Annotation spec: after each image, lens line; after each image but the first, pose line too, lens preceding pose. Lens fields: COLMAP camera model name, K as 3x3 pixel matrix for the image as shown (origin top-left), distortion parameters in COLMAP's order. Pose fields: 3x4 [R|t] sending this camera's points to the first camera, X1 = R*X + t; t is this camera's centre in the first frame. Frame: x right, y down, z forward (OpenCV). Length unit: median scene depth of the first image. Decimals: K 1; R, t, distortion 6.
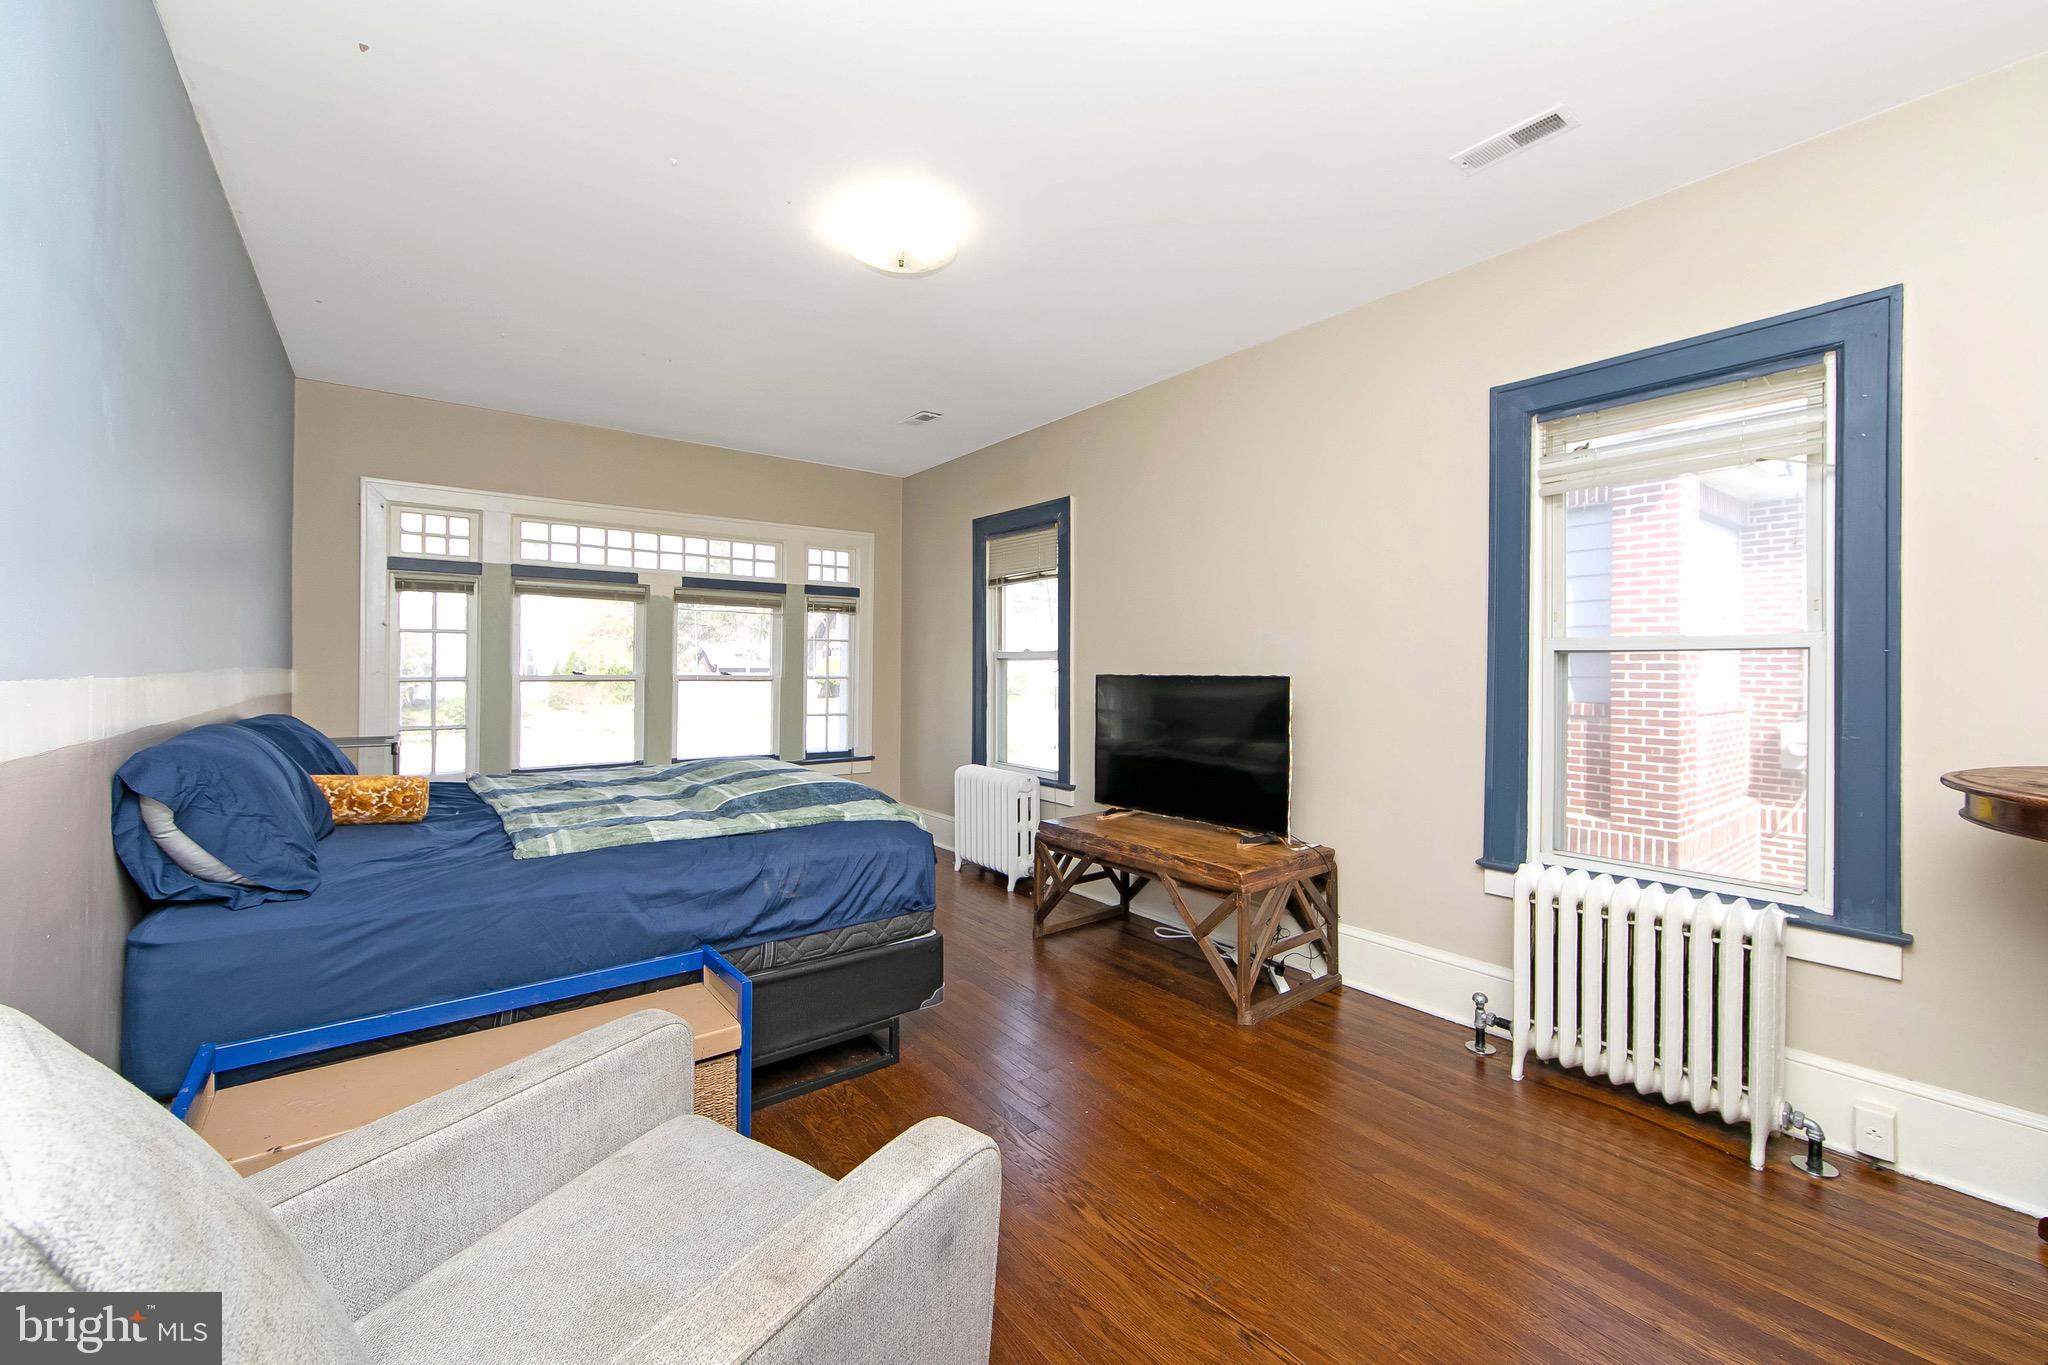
lens RADIAL K [[820.9, 0, 1049.1], [0, 820.9, 647.7], [0, 0, 1]] dist [-0.009503, 0.000278]
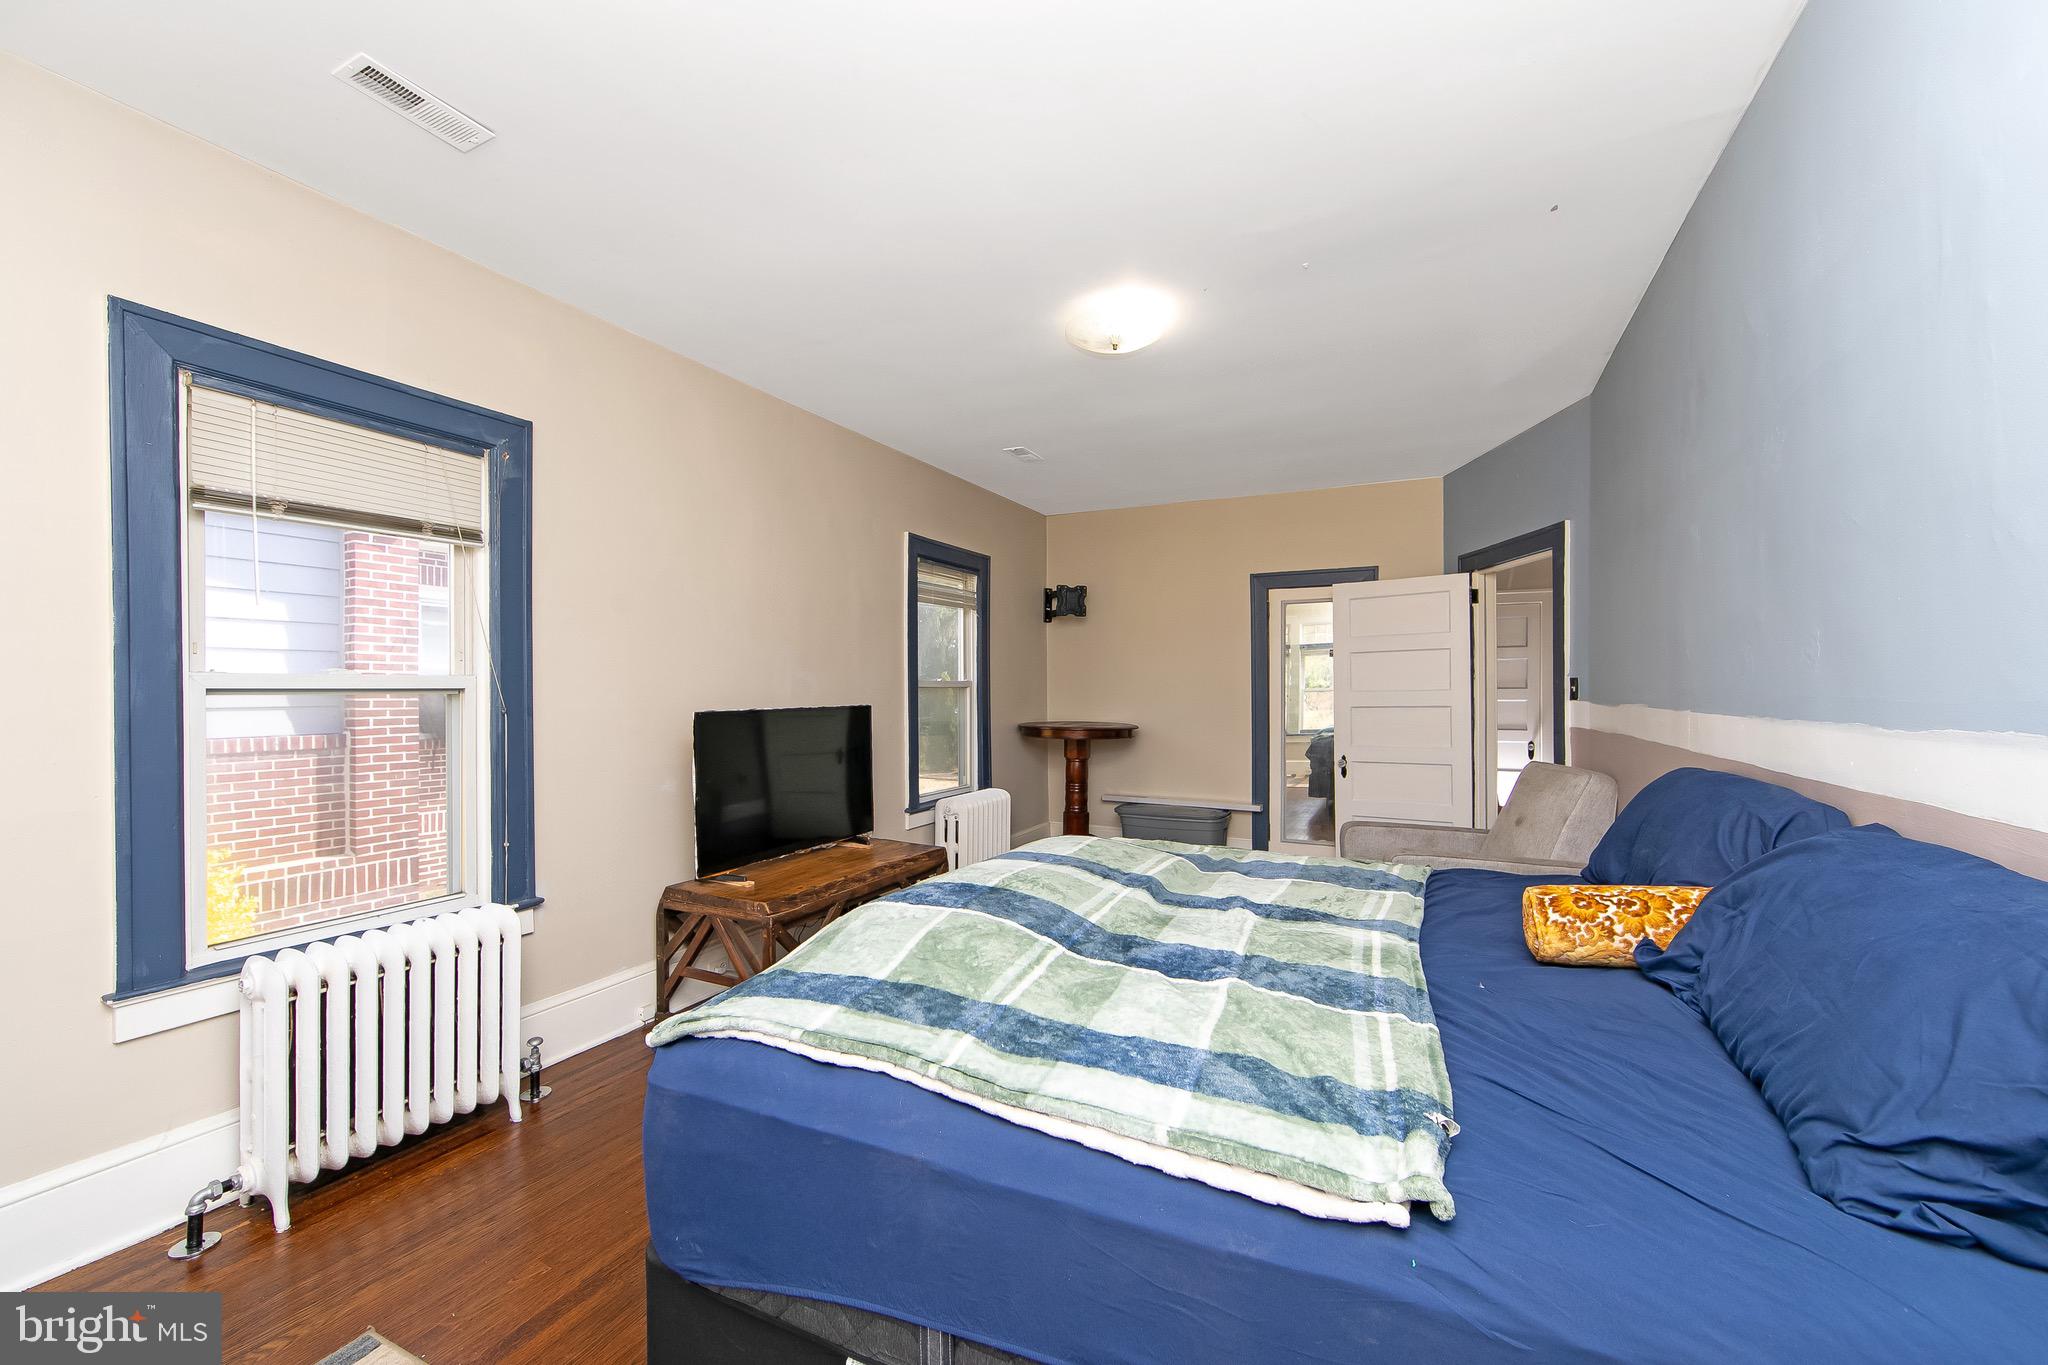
lens RADIAL K [[820.9, 0, 1026.5], [0, 820.9, 692.6], [0, 0, 1]] dist [-0.009503, 0.000278]
pose [[-0.435347, -0.009639, 0.900211, -0.513727], [-0.021284, 0.999773, 0.000412, 0.003964], [-0.900011, -0.018981, -0.435454, 0.707438]]
